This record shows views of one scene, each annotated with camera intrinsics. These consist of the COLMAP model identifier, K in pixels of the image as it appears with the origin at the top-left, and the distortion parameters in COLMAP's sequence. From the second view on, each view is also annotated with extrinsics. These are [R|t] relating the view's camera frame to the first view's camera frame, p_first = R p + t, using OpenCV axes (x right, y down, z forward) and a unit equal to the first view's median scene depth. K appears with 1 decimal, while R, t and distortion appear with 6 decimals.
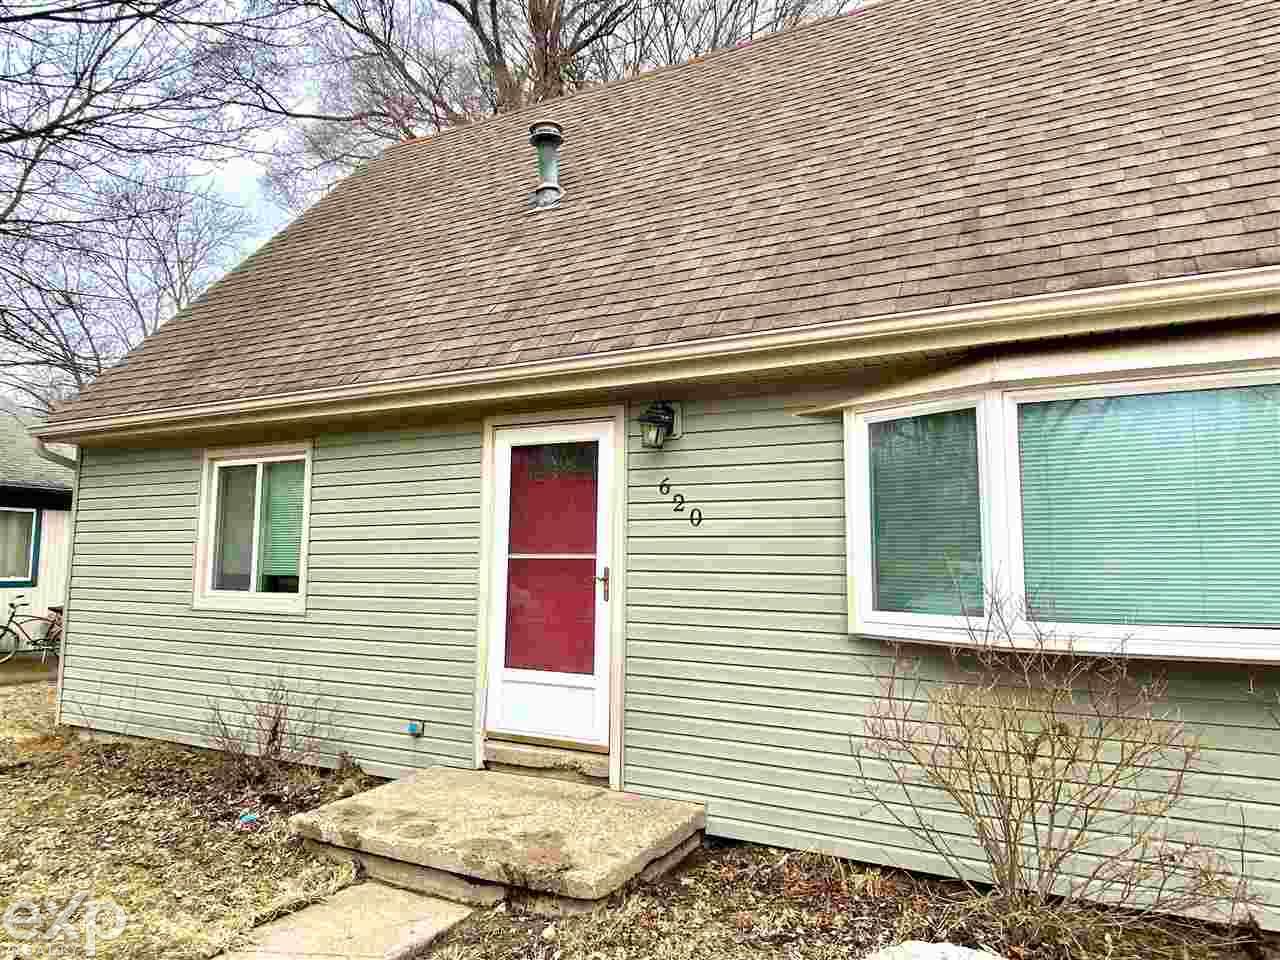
lens RADIAL K [[798.0, 0, 651.9], [0, 798.0, 488.5], [0, 0, 1]] dist [0.066582, -0.001050]
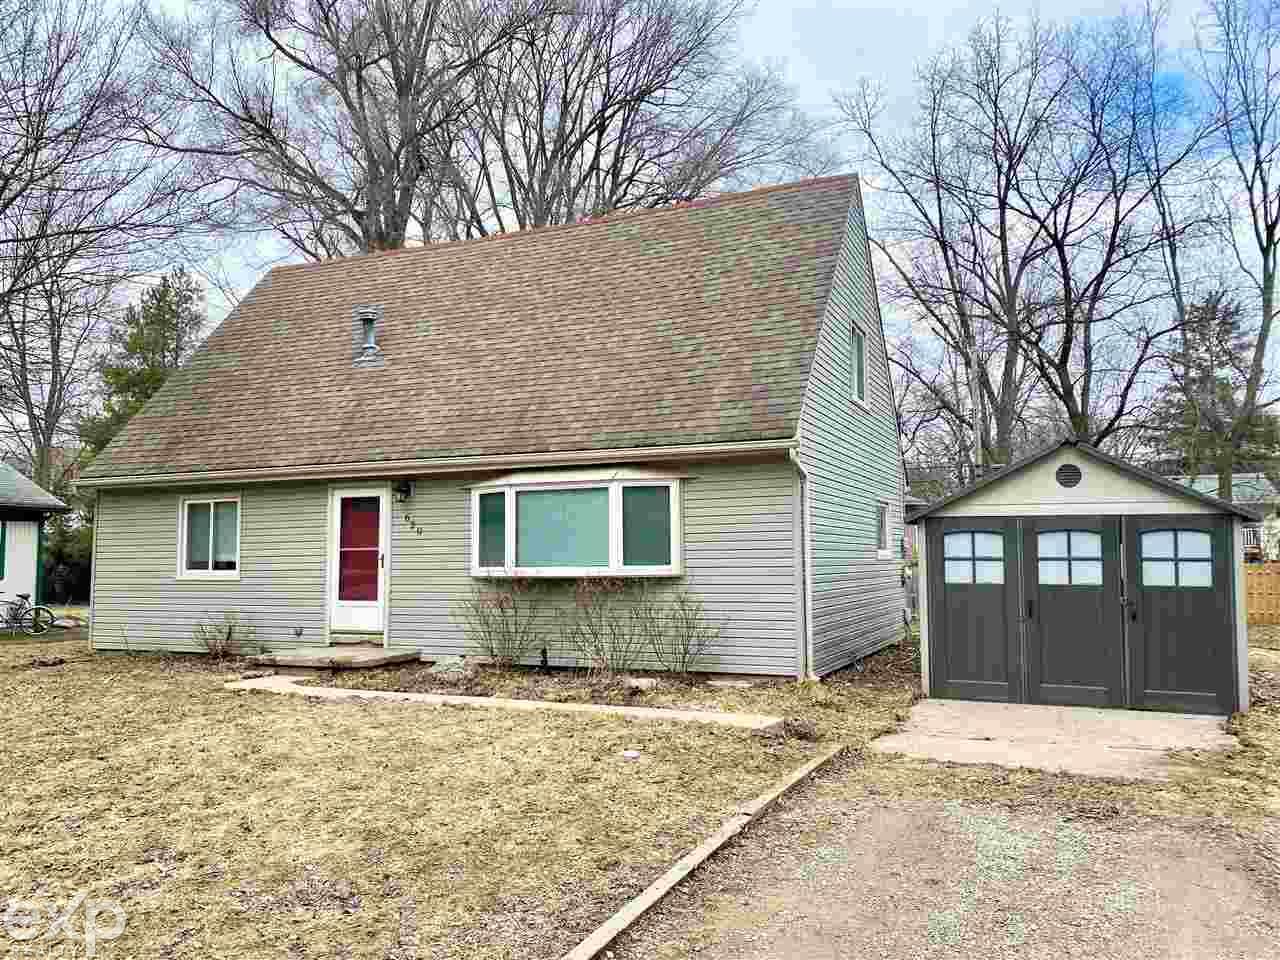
lens RADIAL K [[963.5, 0, 633.9], [0, 963.5, 486.6], [0, 0, 1]] dist [0.077861, -0.014996]
pose [[0.998815, -0.011138, 0.047387, 0.496451], [0.010394, 0.999819, 0.015908, -0.119464], [-0.047556, -0.015397, 0.998750, -1.671888]]
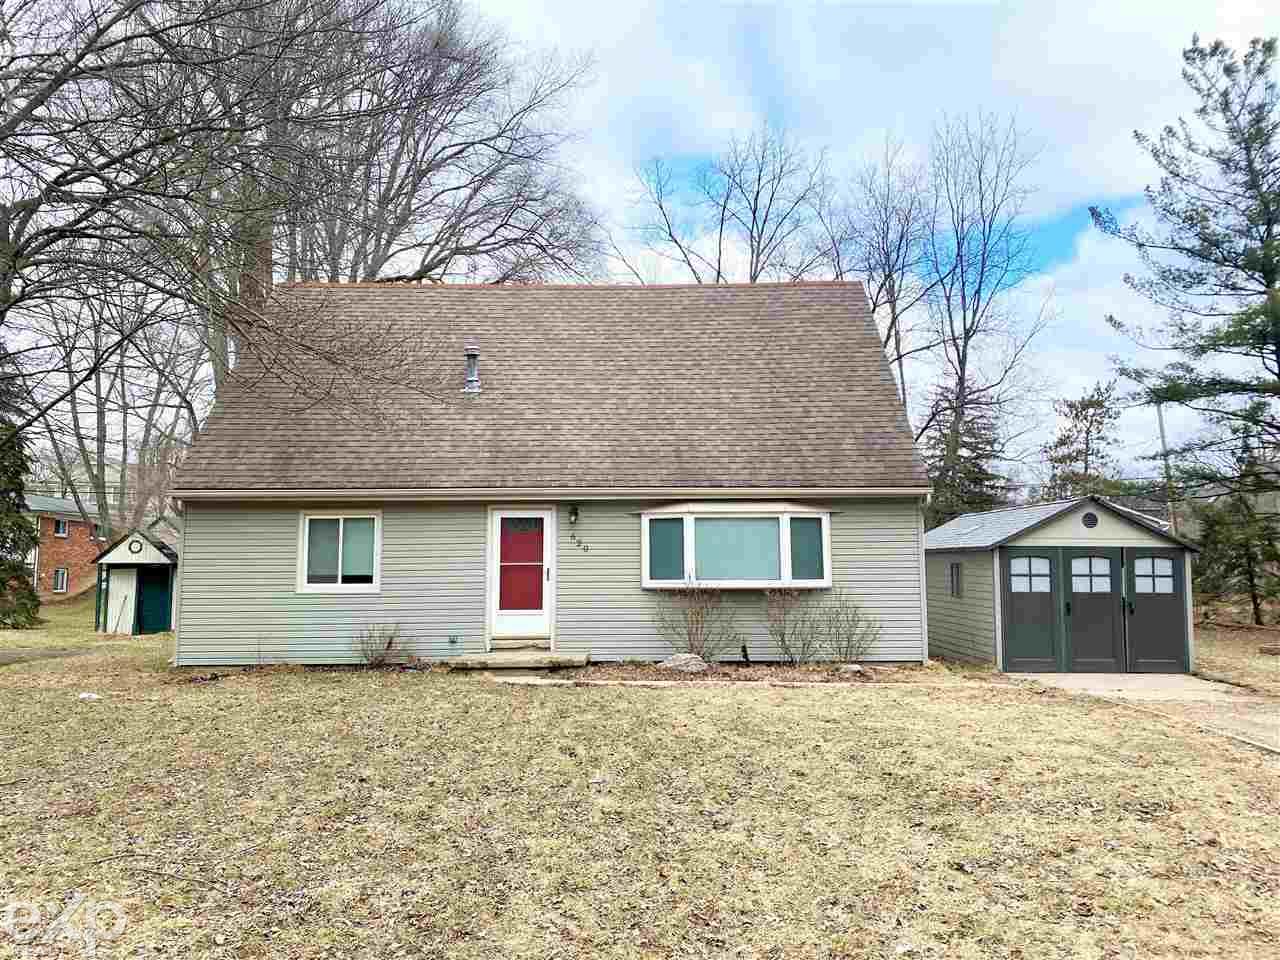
lens RADIAL K [[963.5, 0, 649.1], [0, 963.5, 470.8], [0, 0, 1]] dist [0.077861, -0.014996]
pose [[0.896381, 0.034646, 0.441927, -1.083683], [-0.029308, 0.999392, -0.018904, -0.155474], [-0.442314, 0.003993, 0.896852, -1.823084]]
